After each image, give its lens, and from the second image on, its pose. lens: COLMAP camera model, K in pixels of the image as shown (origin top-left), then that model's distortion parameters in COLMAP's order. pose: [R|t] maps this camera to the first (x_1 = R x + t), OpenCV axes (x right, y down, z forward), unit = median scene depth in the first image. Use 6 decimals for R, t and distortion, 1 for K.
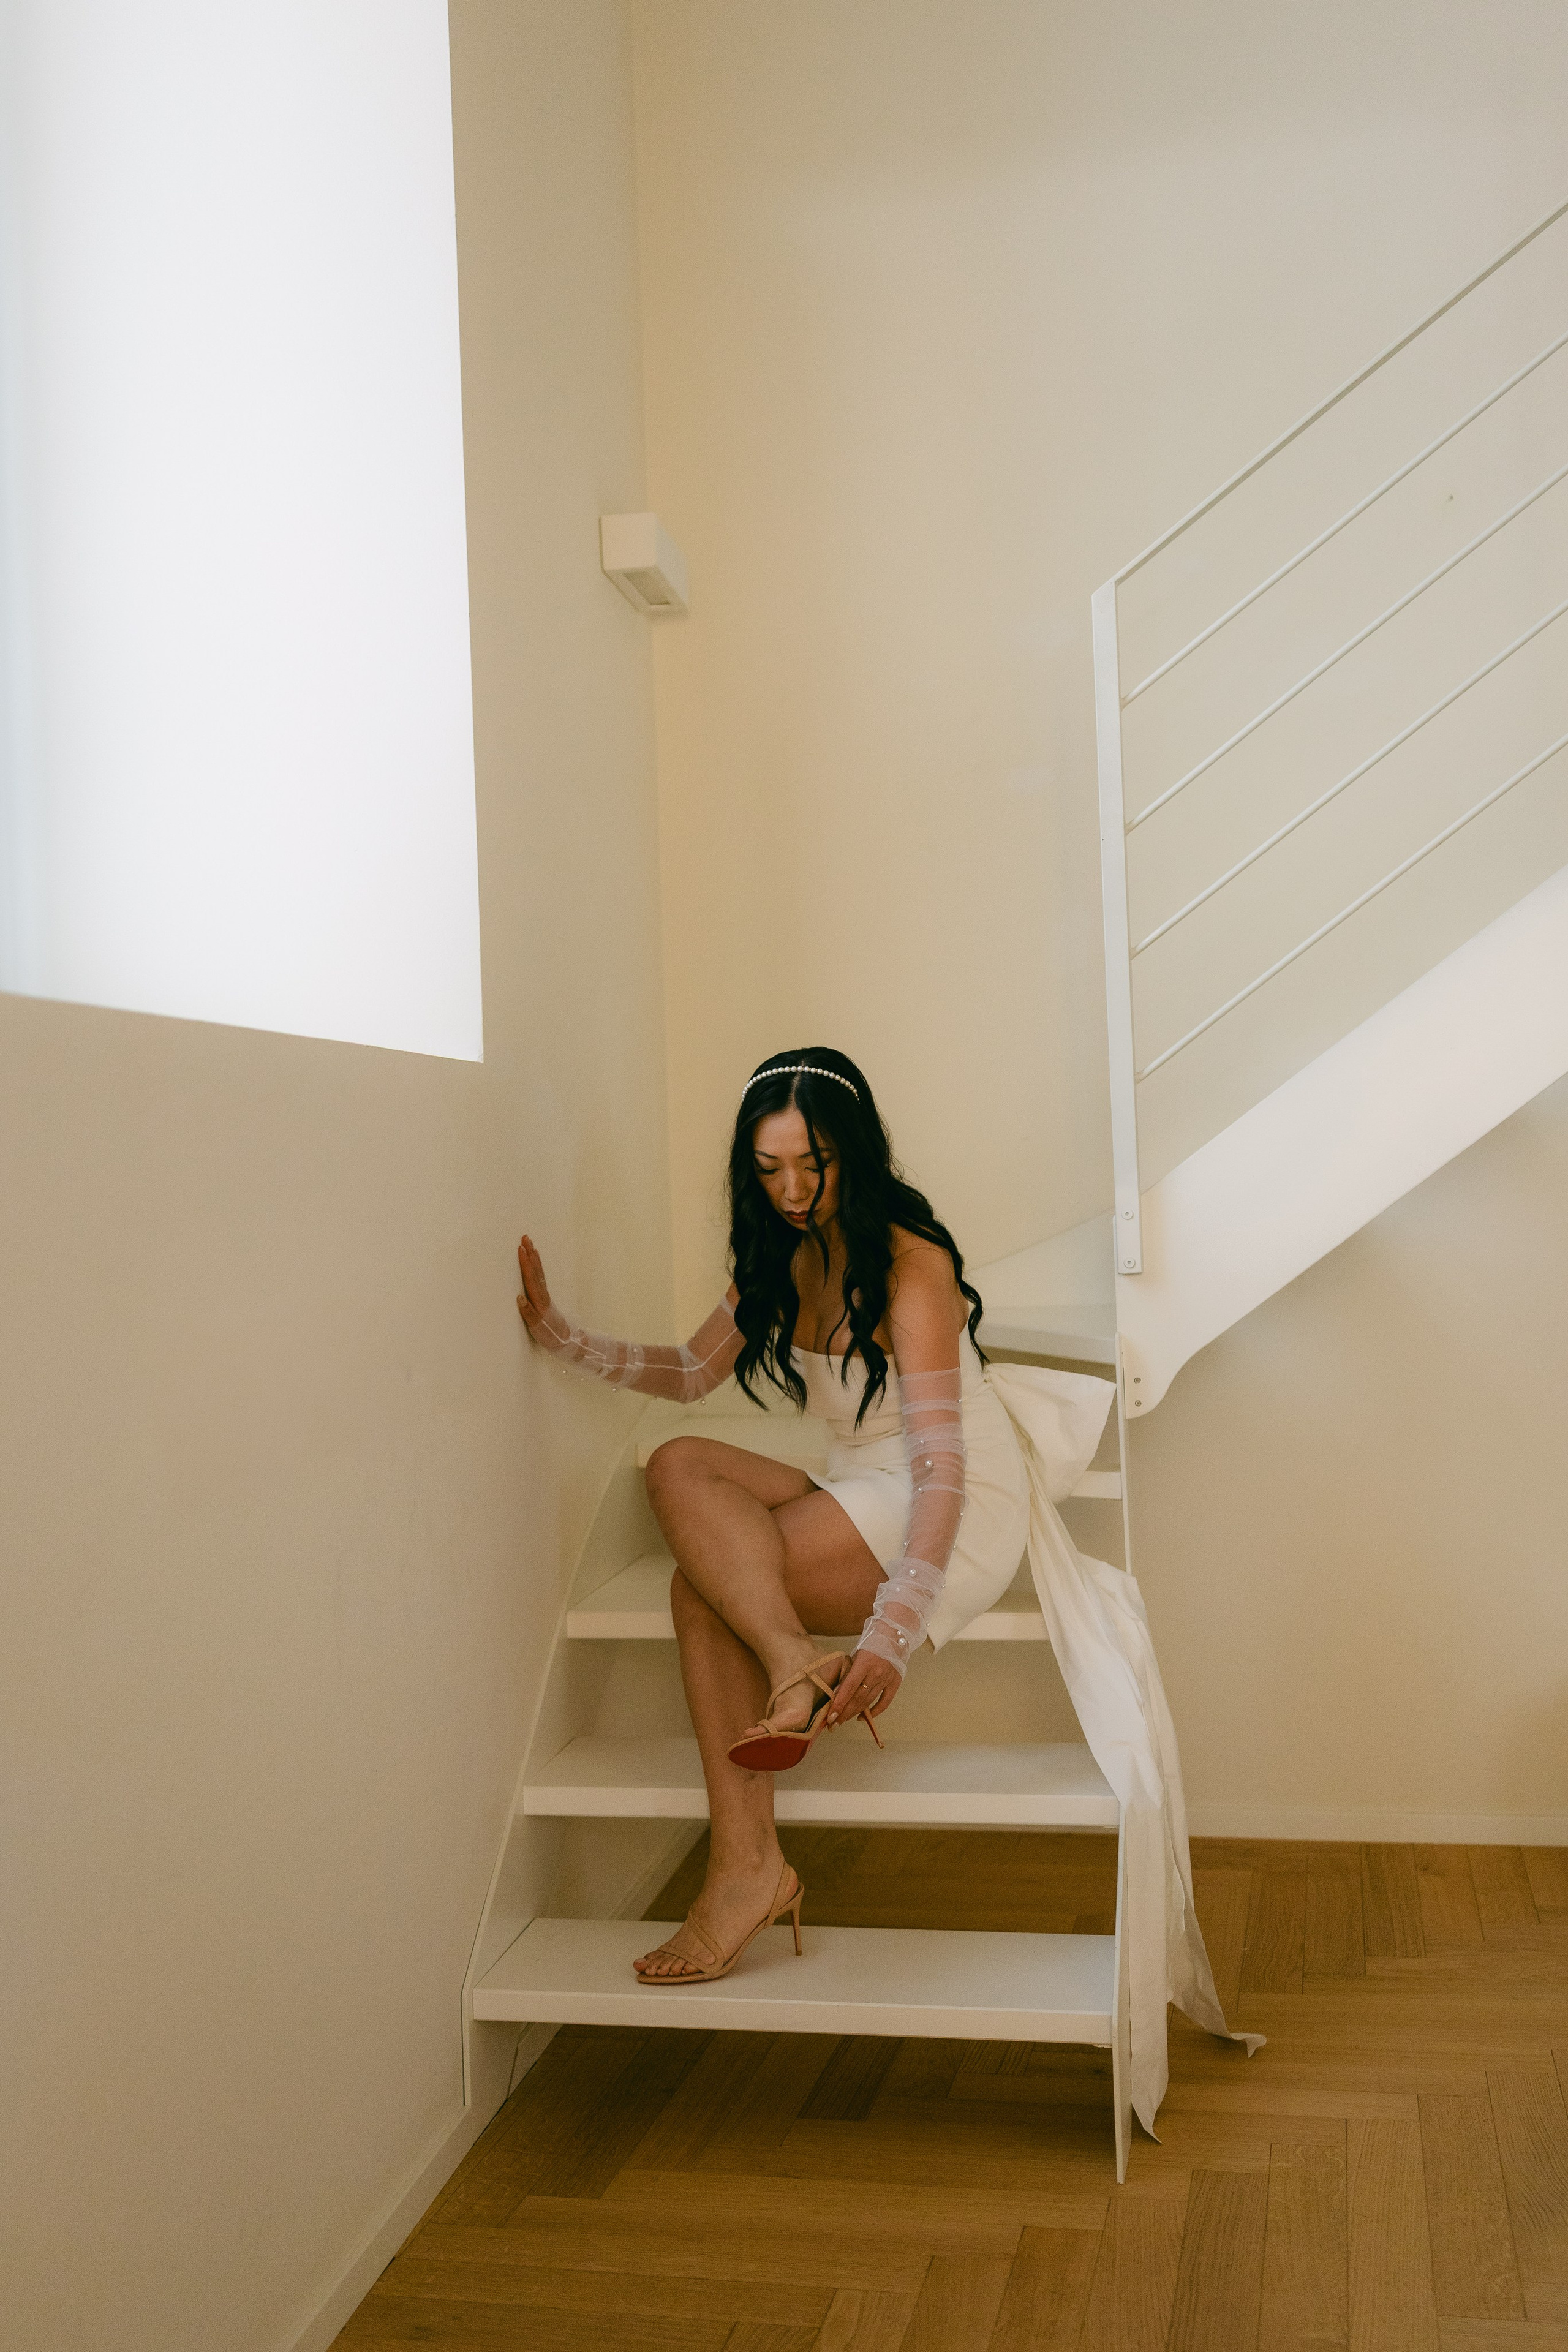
lens RADIAL K [[2407.2, 0, 784.0], [0, 2407.2, 1176.0], [0, 0, 1]] dist [-0.003395, -0.012690]
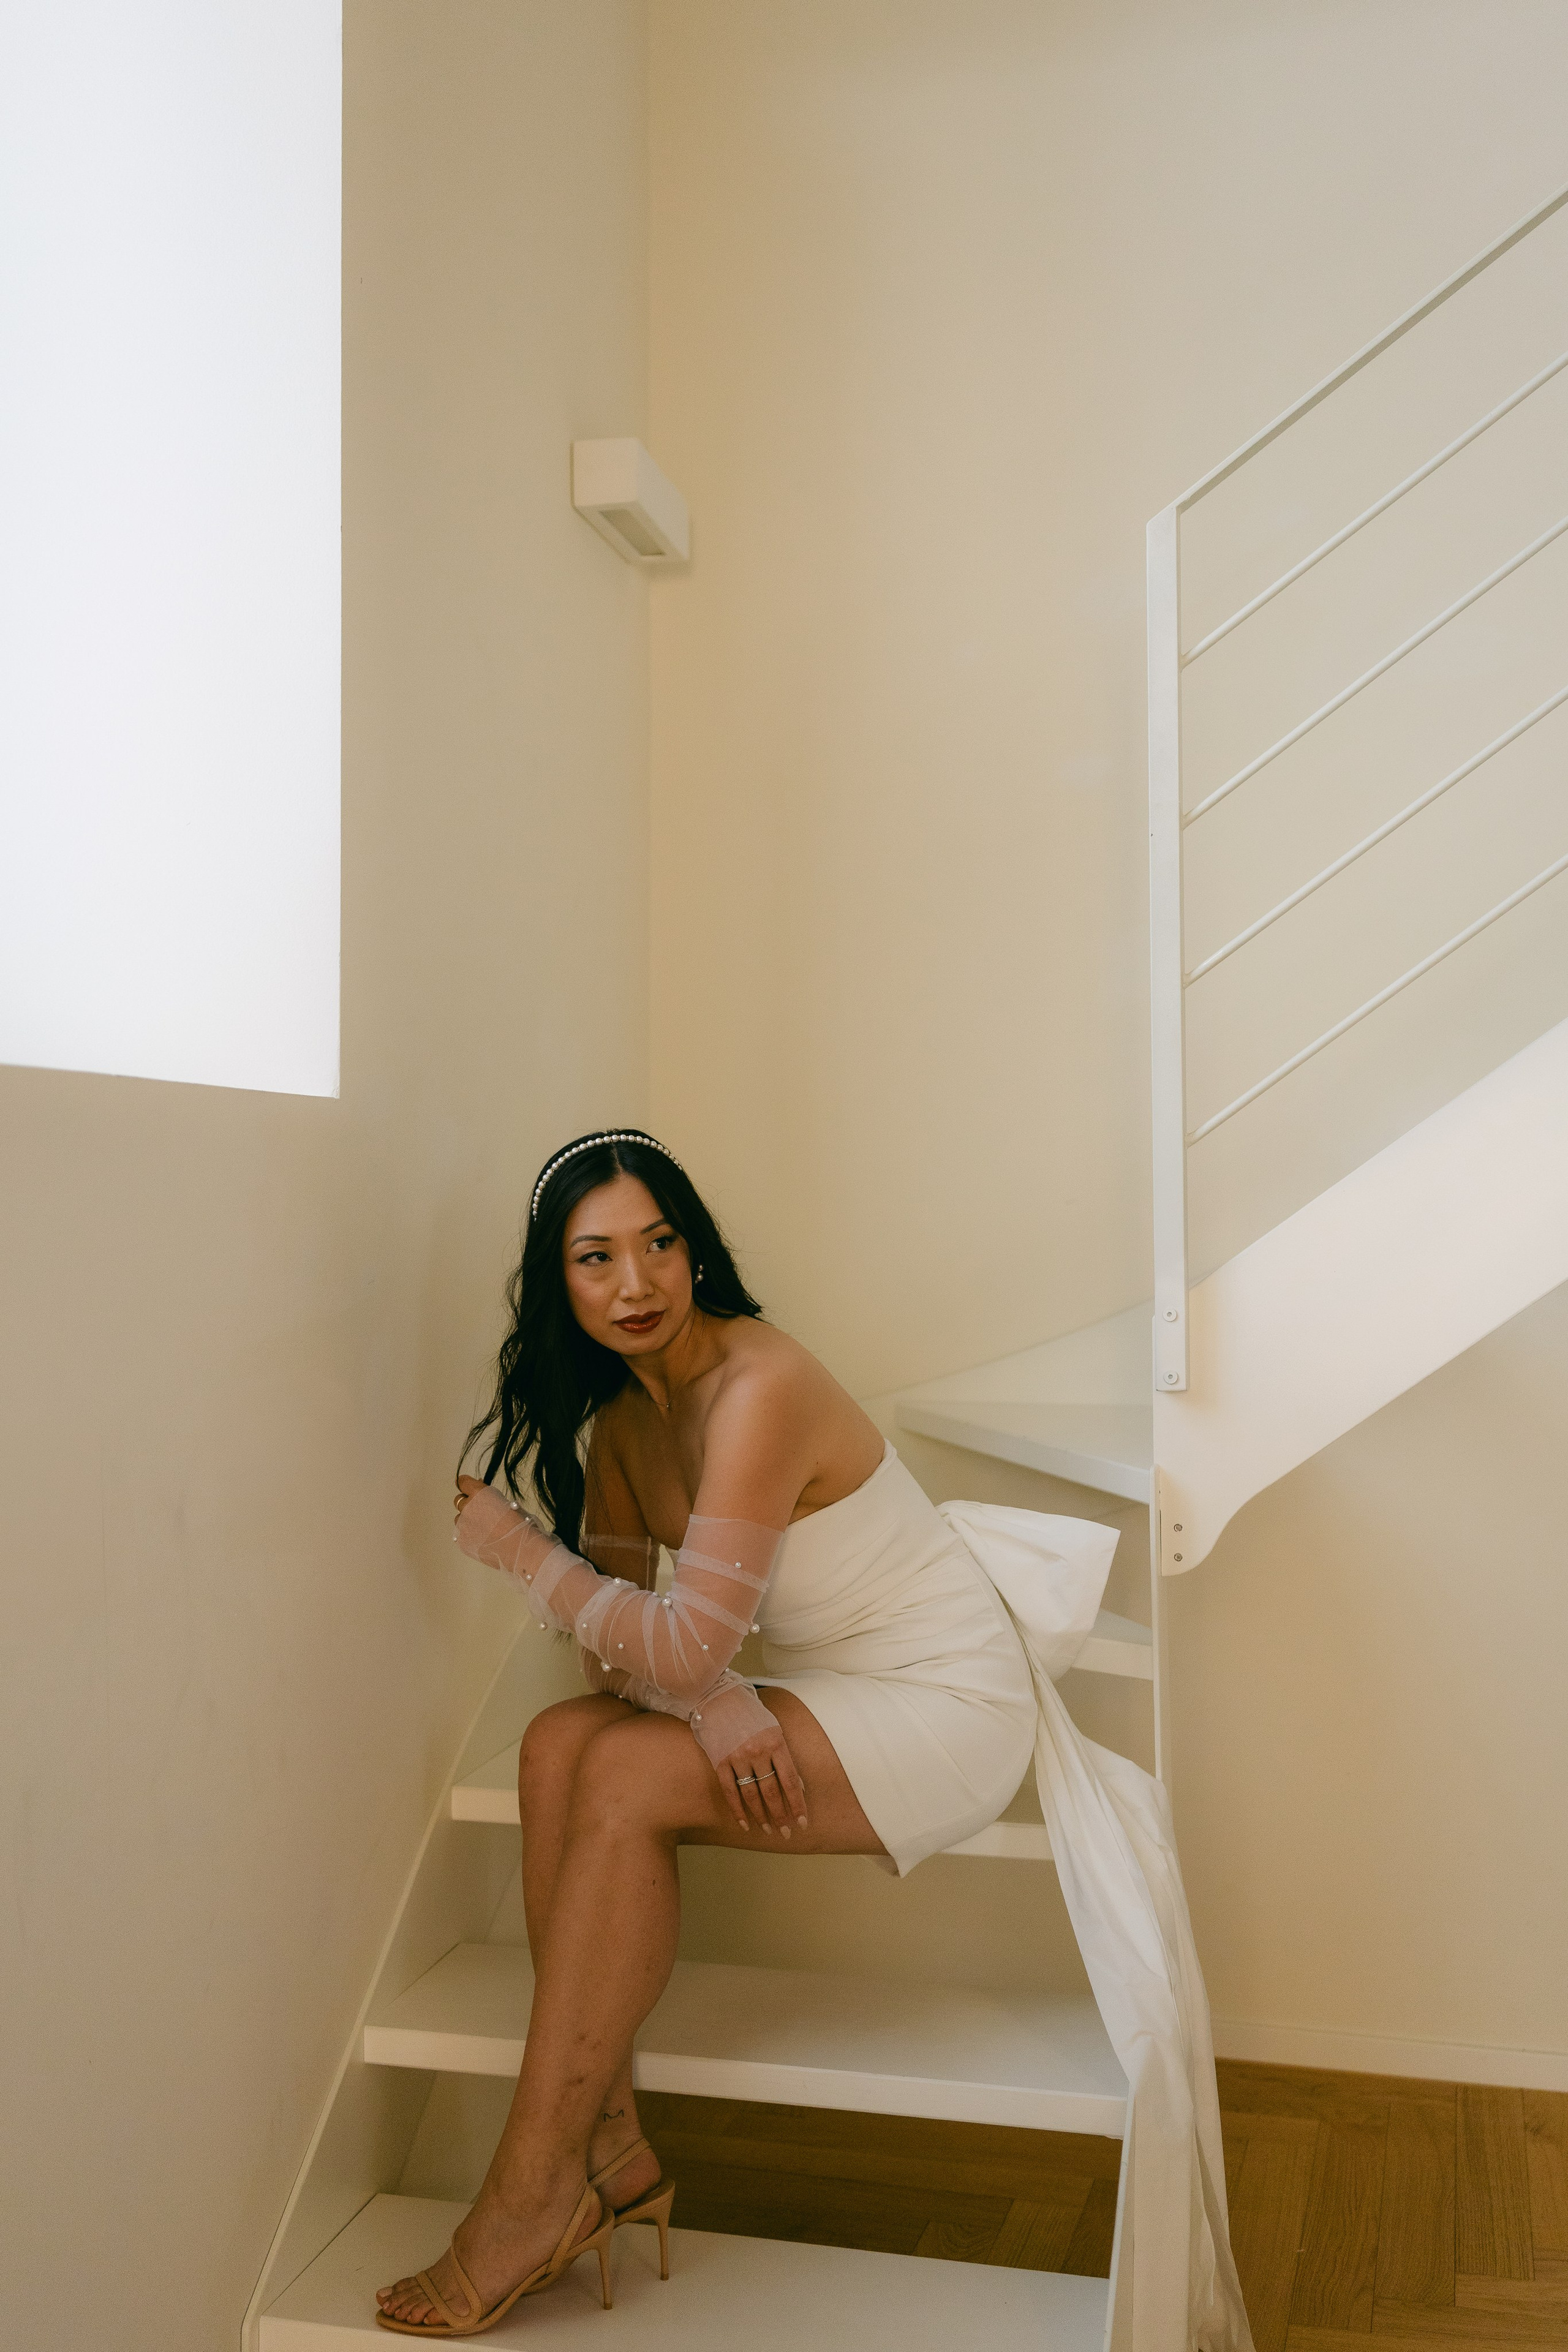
lens RADIAL K [[2353.6, 0, 783.1], [0, 2353.6, 1143.3], [0, 0, 1]] dist [0.001930, -0.031355]
pose [[0.997957, 0.030042, -0.056382, 0.058390], [-0.031227, 0.999307, -0.020253, -0.020006], [0.055734, 0.021973, 0.998204, 0.229193]]
